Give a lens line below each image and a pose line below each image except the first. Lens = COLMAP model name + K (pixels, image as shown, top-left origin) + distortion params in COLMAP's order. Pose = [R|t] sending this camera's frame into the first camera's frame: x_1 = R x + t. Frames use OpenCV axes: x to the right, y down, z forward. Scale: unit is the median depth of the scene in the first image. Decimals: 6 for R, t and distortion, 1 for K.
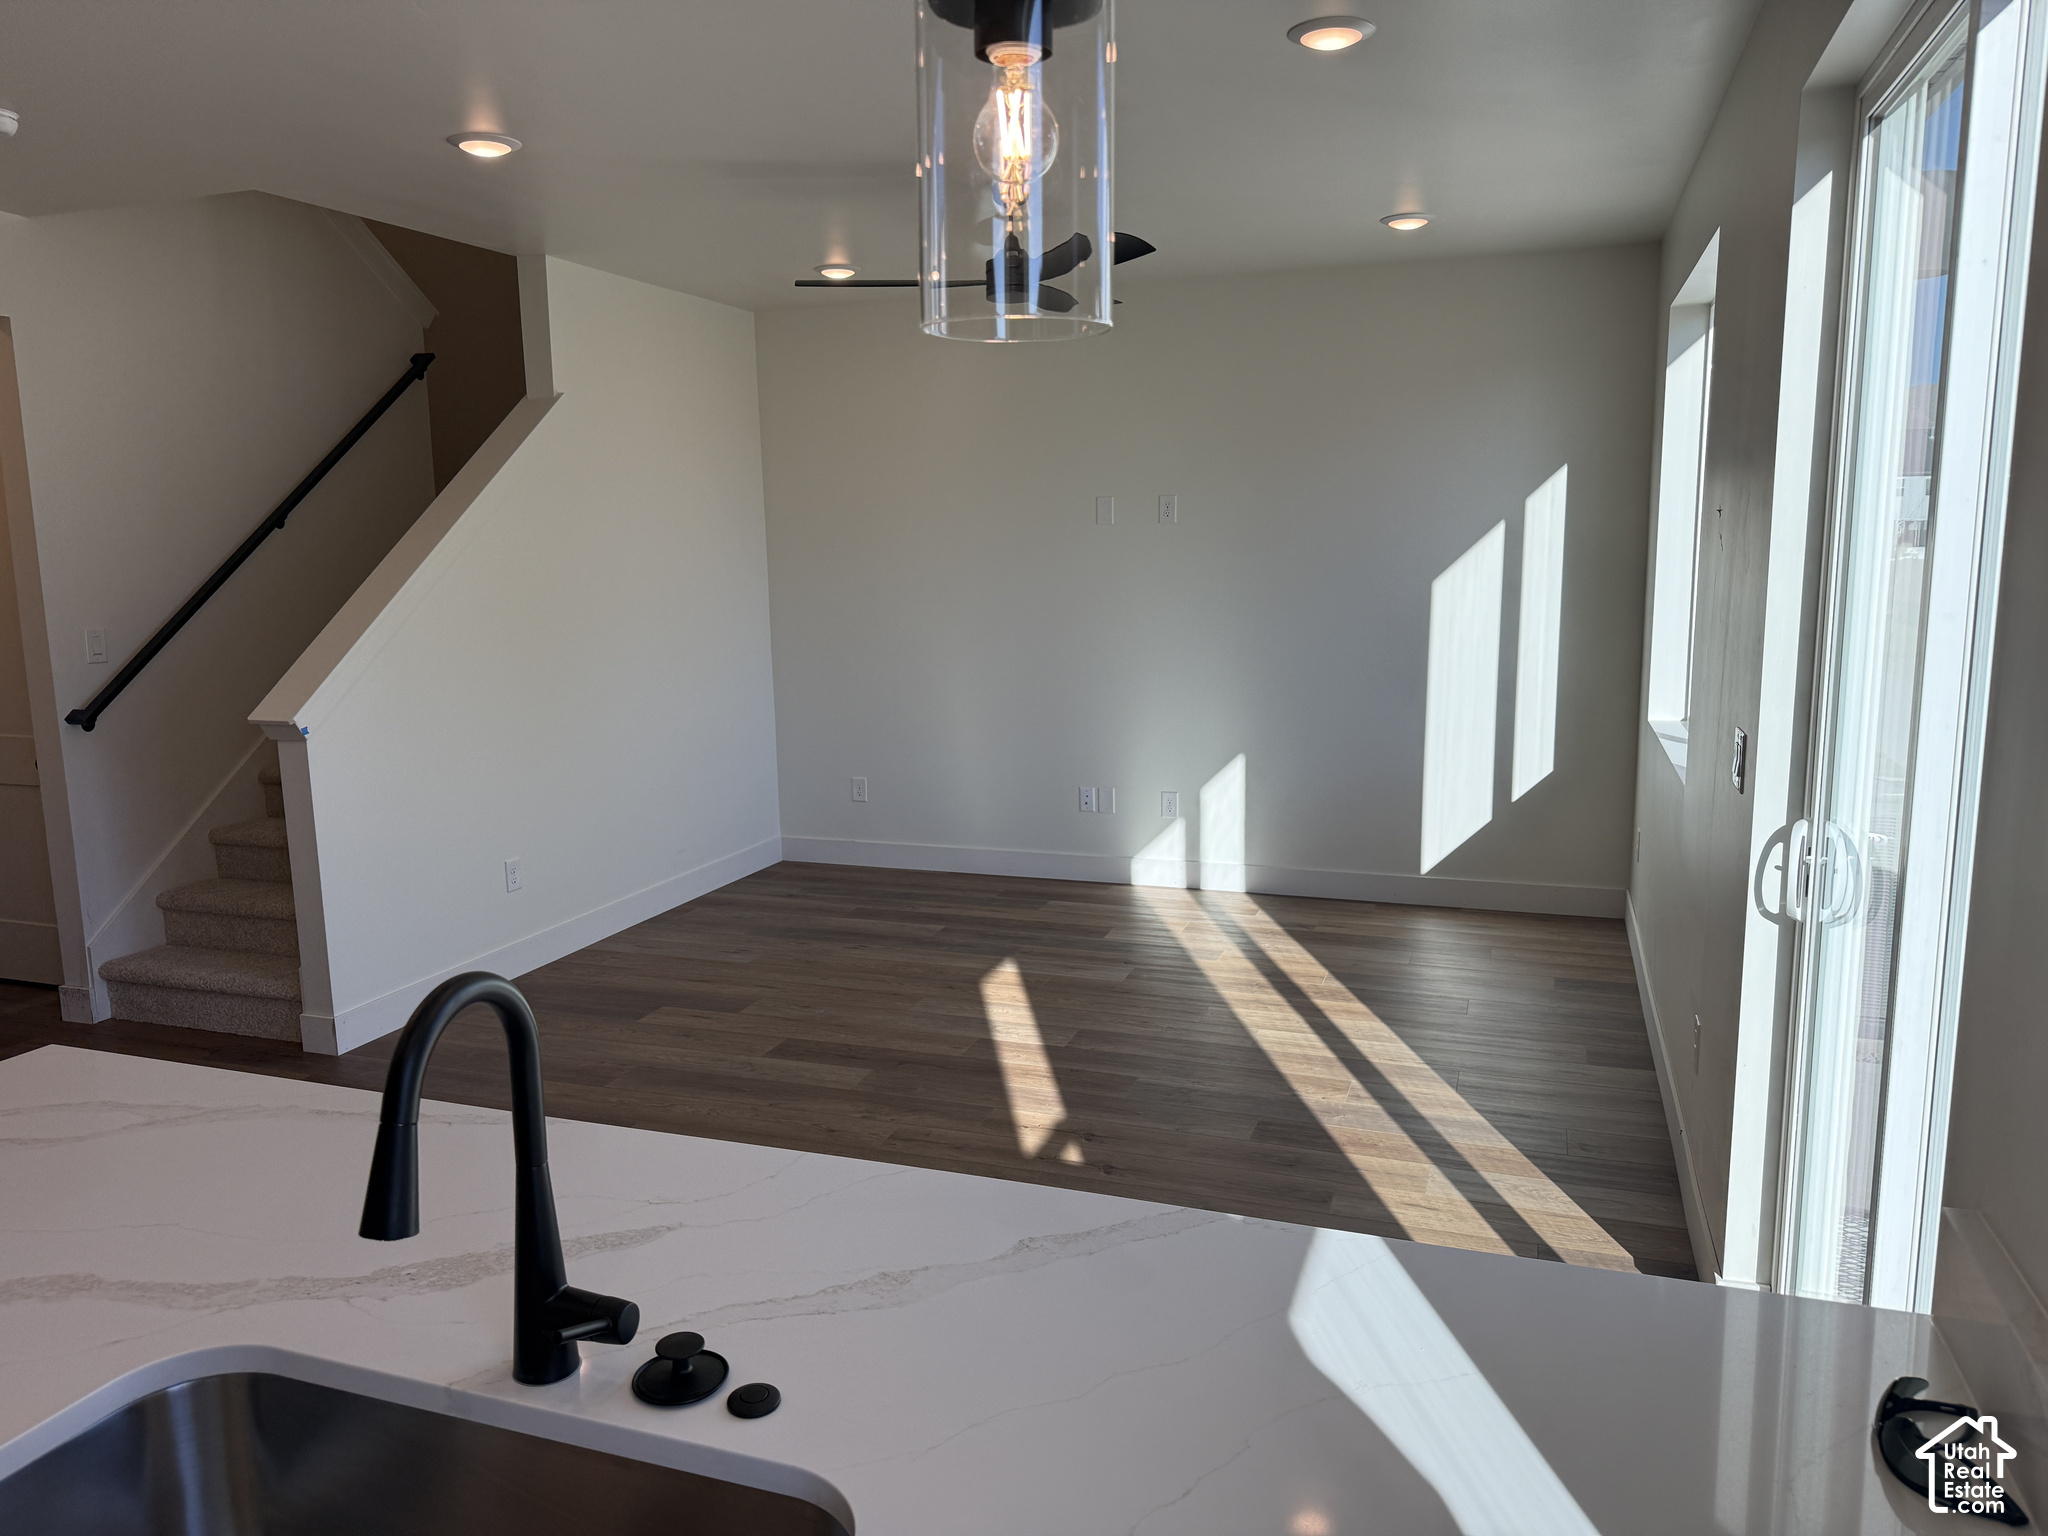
lens RADIAL K [[1435.5, 0, 1023.7], [0, 1435.5, 771.5], [0, 0, 1]] dist [0.000005, -0.005337]
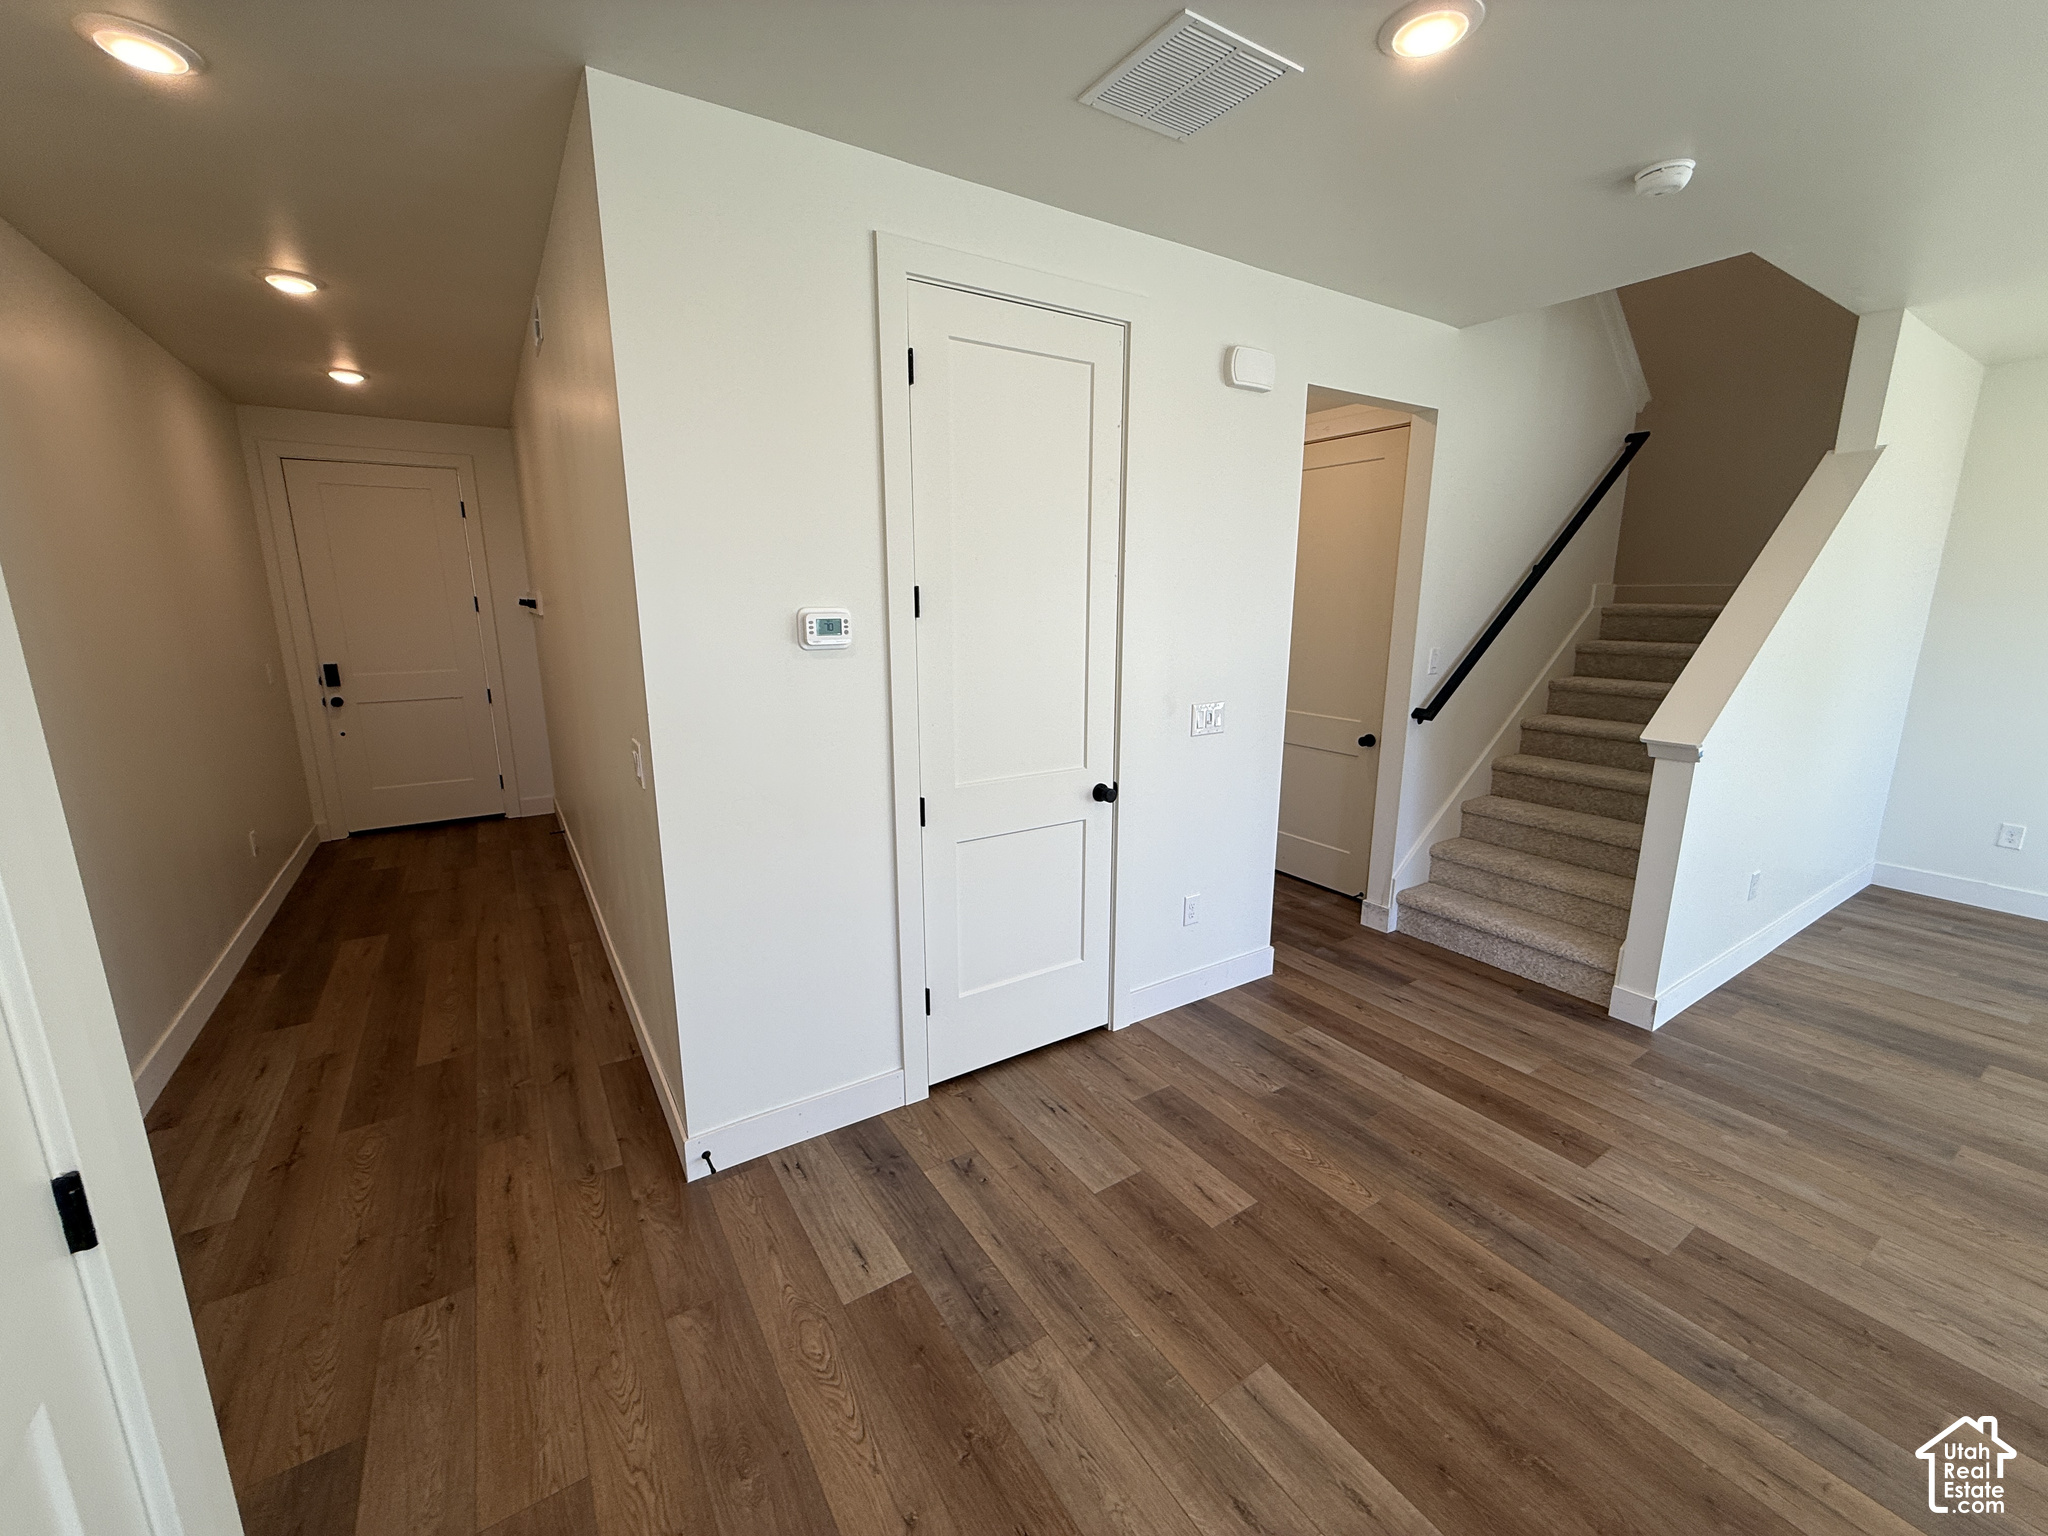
lens RADIAL K [[816.8, 0, 1021.4], [0, 816.8, 766.8], [0, 0, 1]] dist [0.001877, 0.000060]
pose [[0.792534, 0.145588, -0.592194, -0.458350], [-0.113714, 0.989334, 0.091040, -0.014349], [0.599132, -0.004811, 0.800636, 0.146130]]
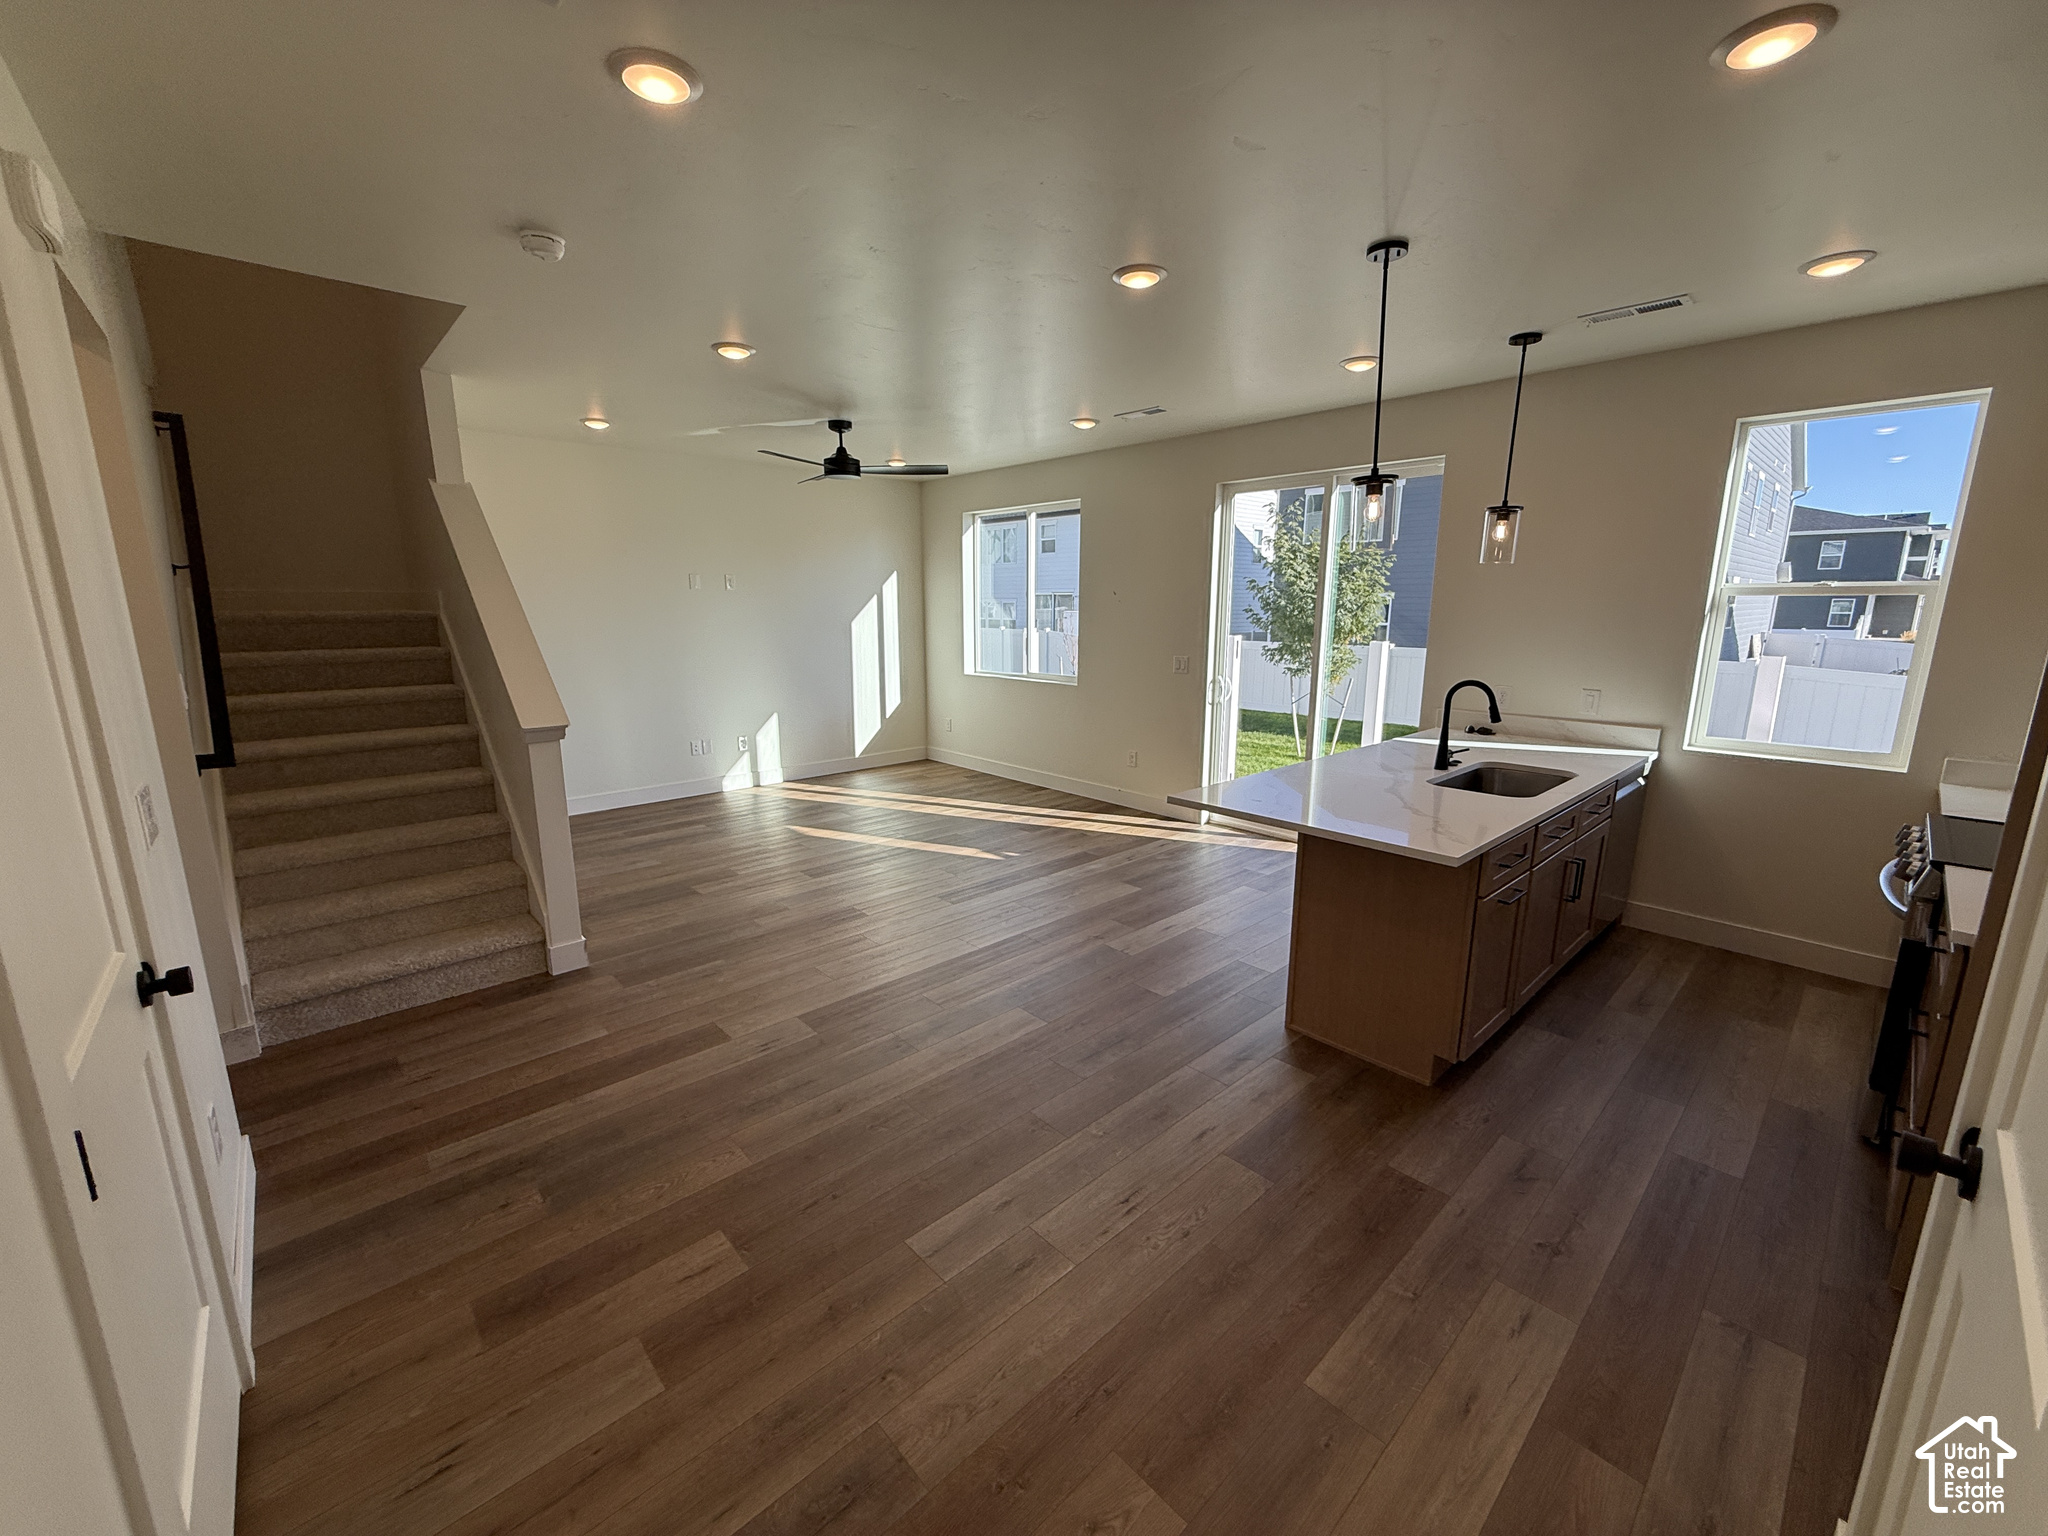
lens RADIAL K [[816.8, 0, 1021.4], [0, 816.8, 766.8], [0, 0, 1]] dist [0.001877, 0.000060]
pose [[0.475691, -0.161535, 0.864653, -0.817194], [0.135310, 0.984731, 0.109526, -0.018206], [-0.869143, 0.064896, 0.490285, 0.211766]]
